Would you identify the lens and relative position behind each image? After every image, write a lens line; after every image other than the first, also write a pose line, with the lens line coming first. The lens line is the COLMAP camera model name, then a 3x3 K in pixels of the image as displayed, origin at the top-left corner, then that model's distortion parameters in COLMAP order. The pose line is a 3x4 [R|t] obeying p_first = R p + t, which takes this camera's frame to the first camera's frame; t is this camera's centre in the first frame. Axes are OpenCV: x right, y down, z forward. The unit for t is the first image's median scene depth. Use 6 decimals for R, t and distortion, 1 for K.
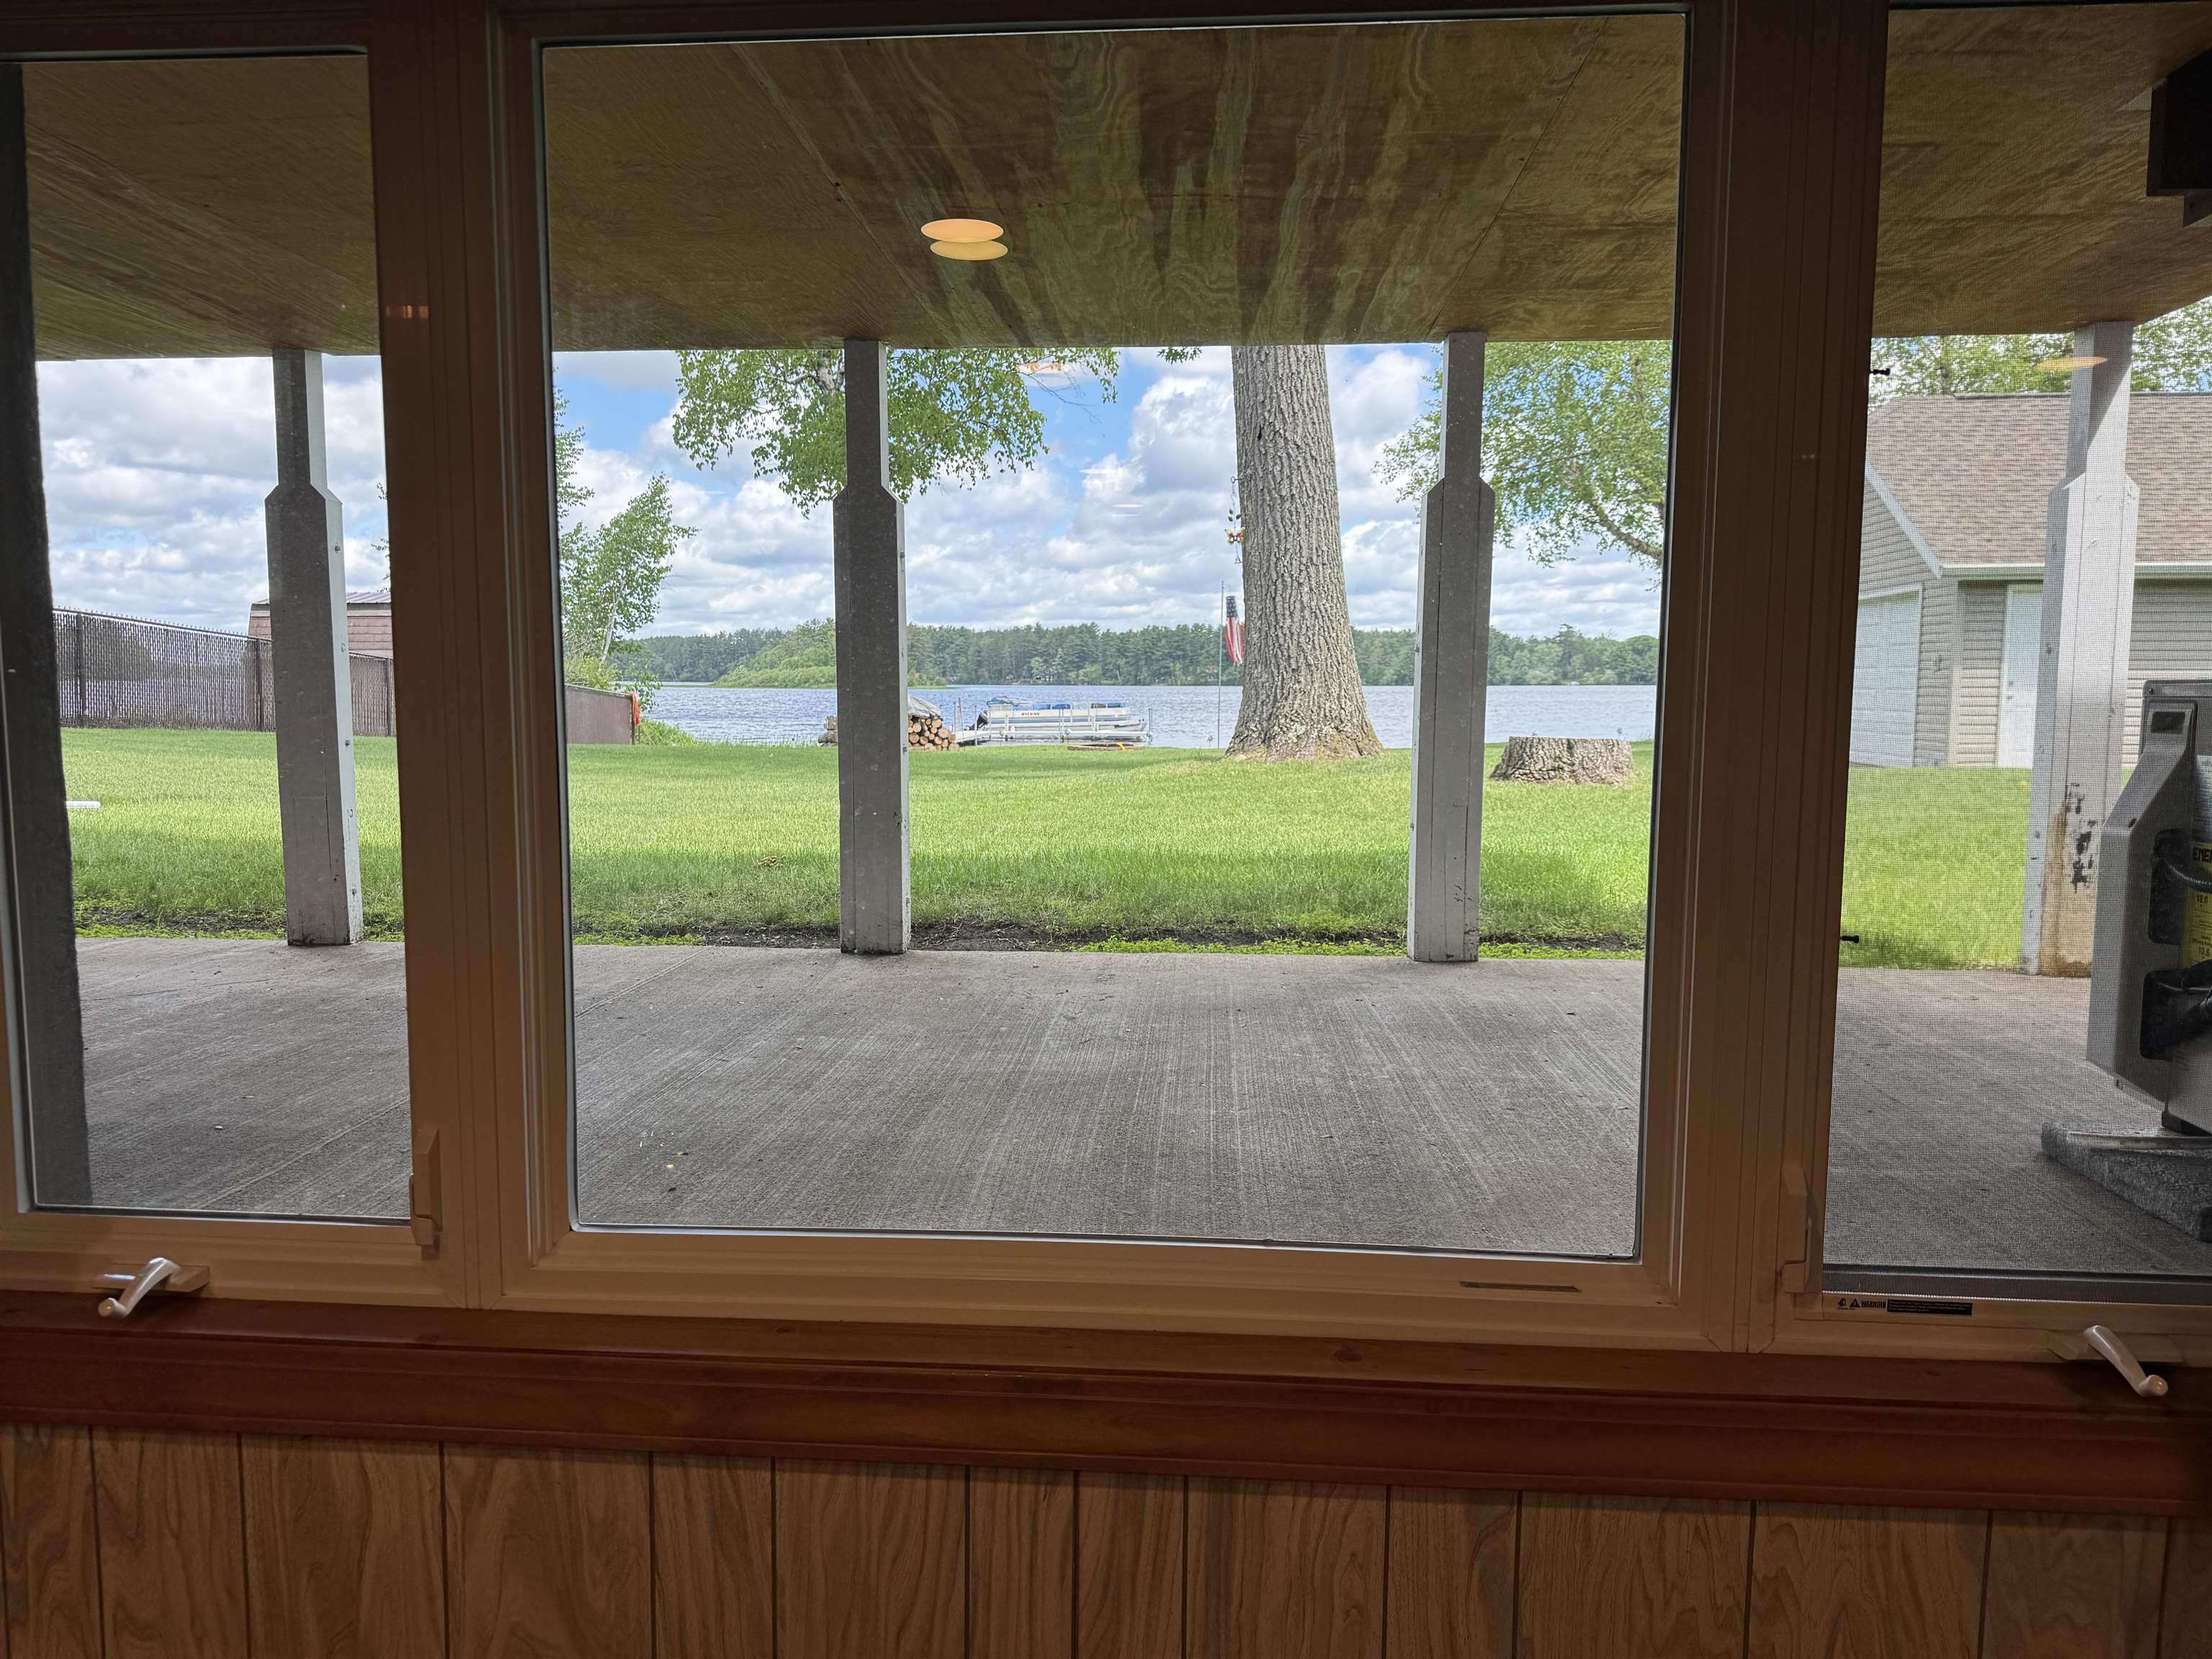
lens RADIAL K [[1542.4, 0, 1114.0], [0, 1542.4, 832.6], [0, 0, 1]] dist [0.005259, -0.017170]
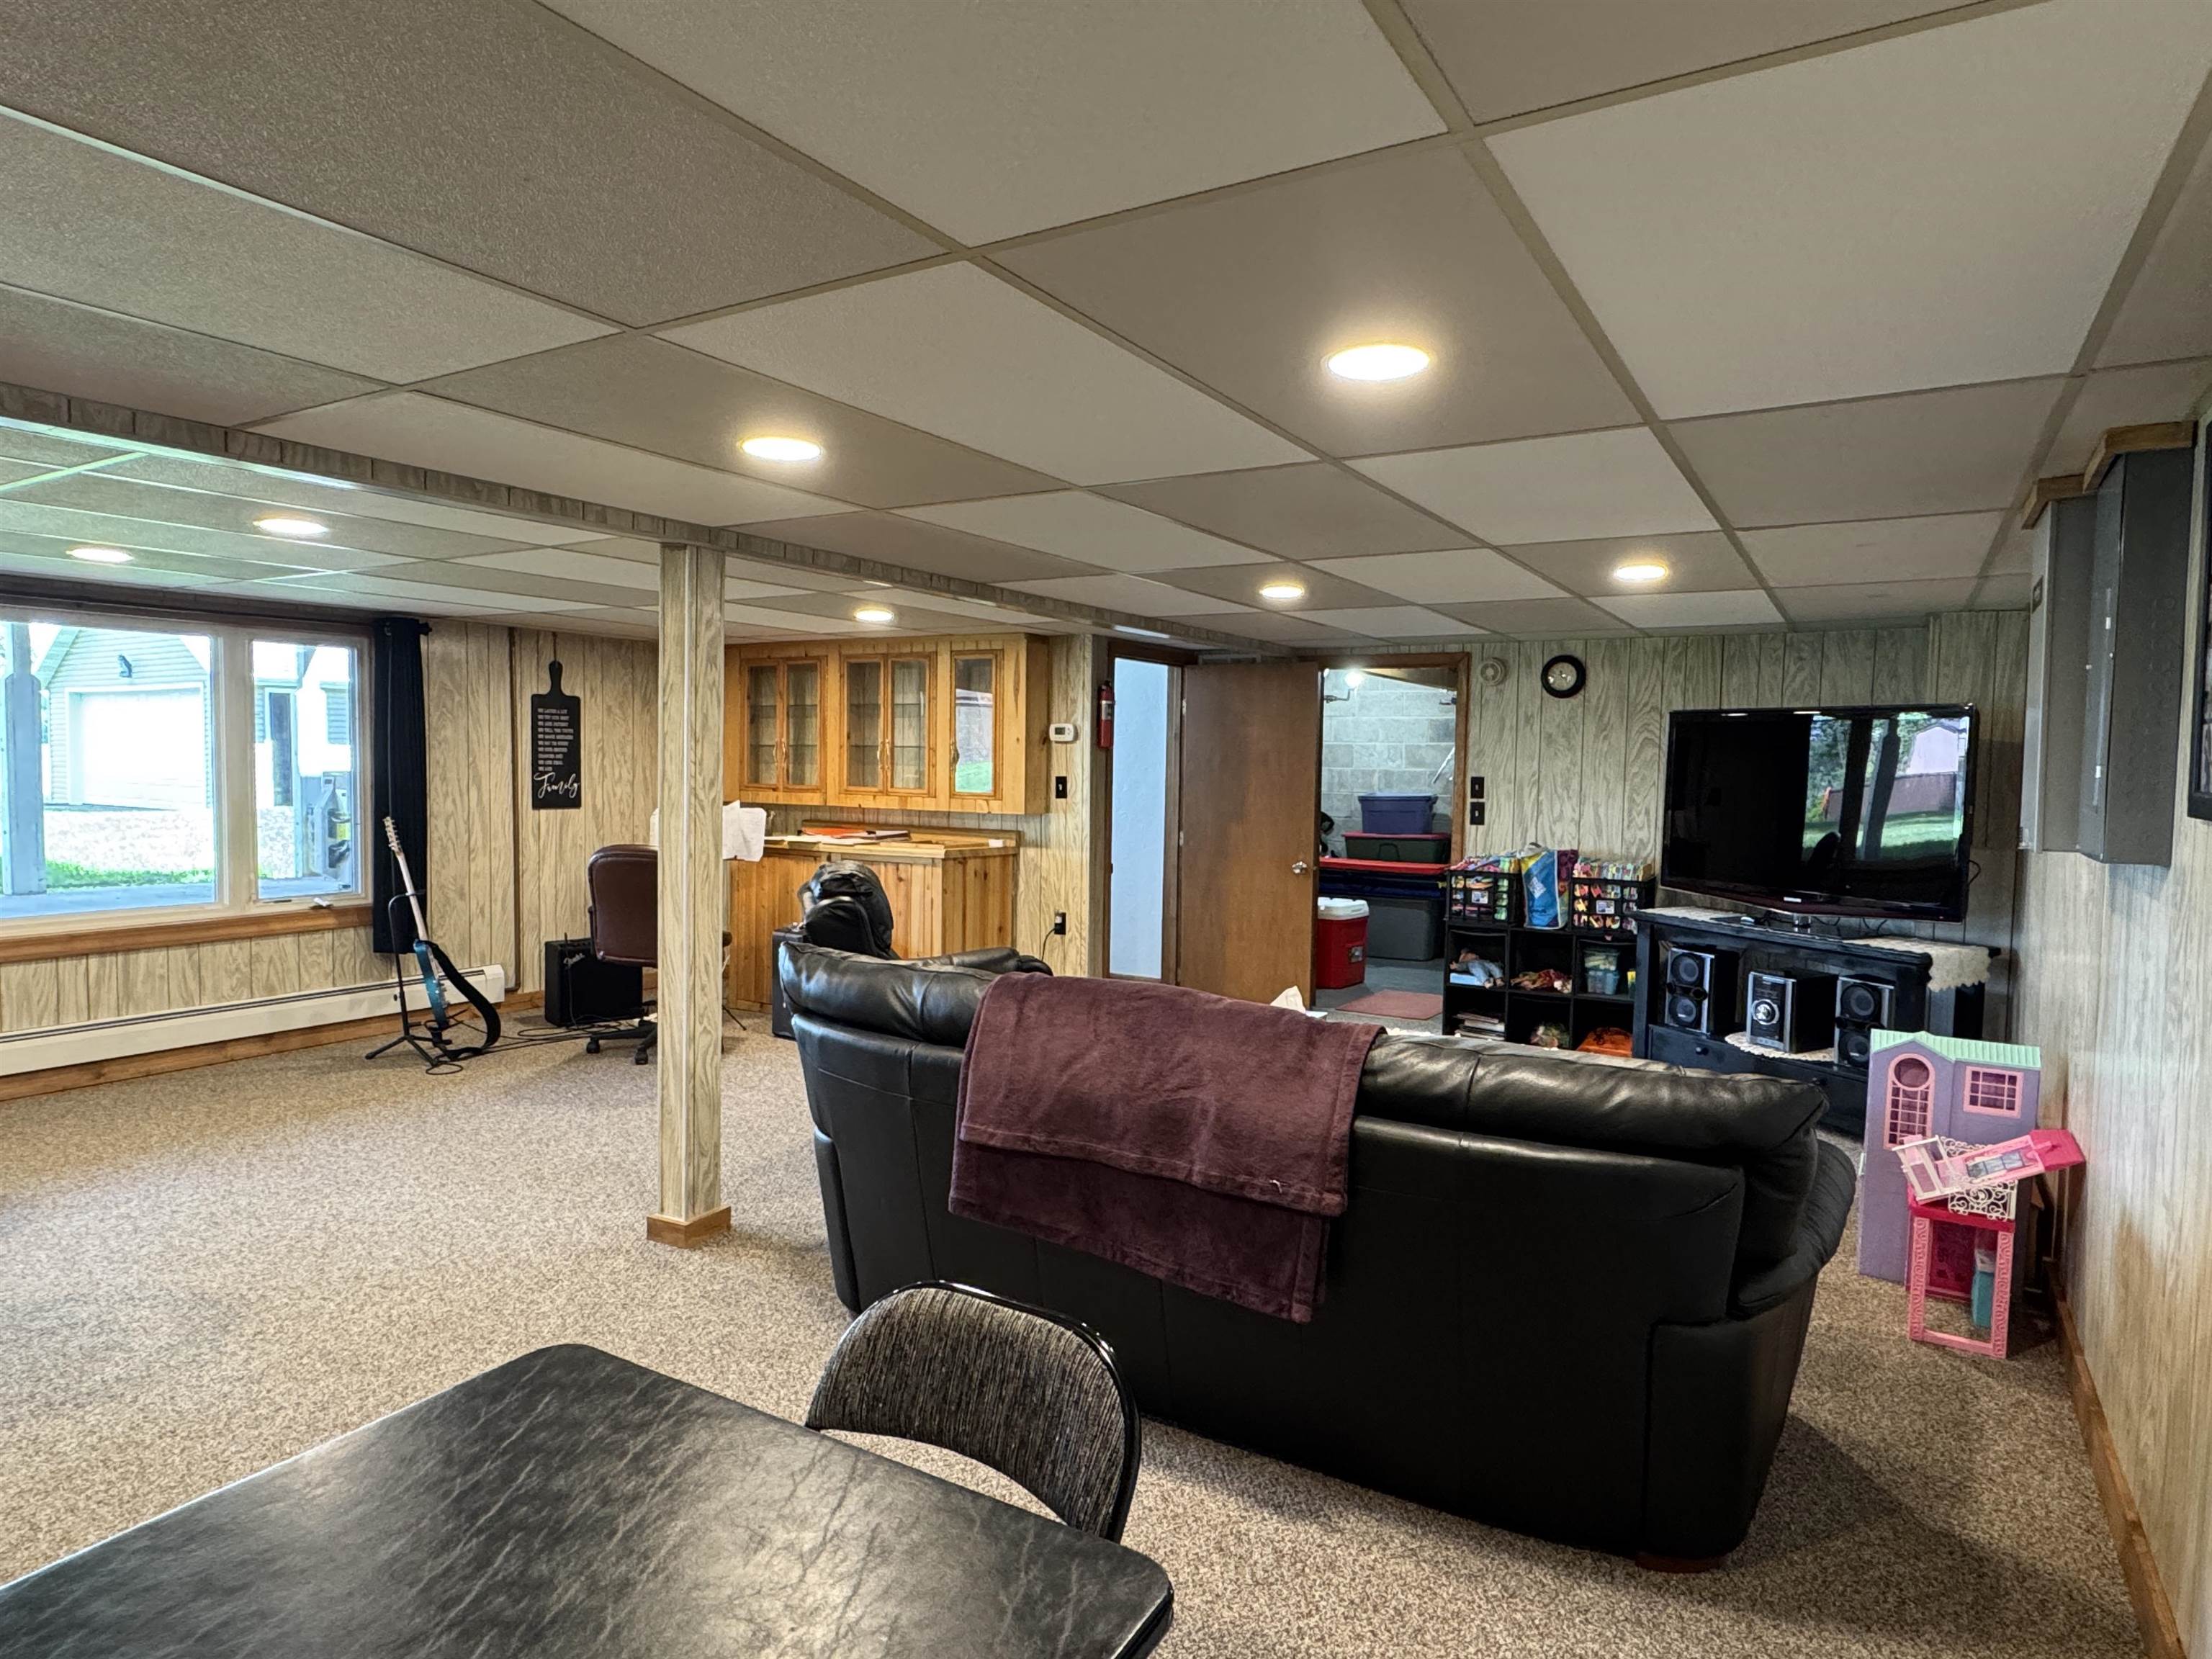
lens RADIAL K [[1287.3, 0, 1109.8], [0, 1287.3, 833.6], [0, 0, 1]] dist [-0.001459, 0.000541]
pose [[0.451398, -0.043829, 0.891246, -1.937224], [0.070457, 0.997425, 0.013366, 0.220845], [-0.889537, 0.056761, 0.453324, -3.233643]]
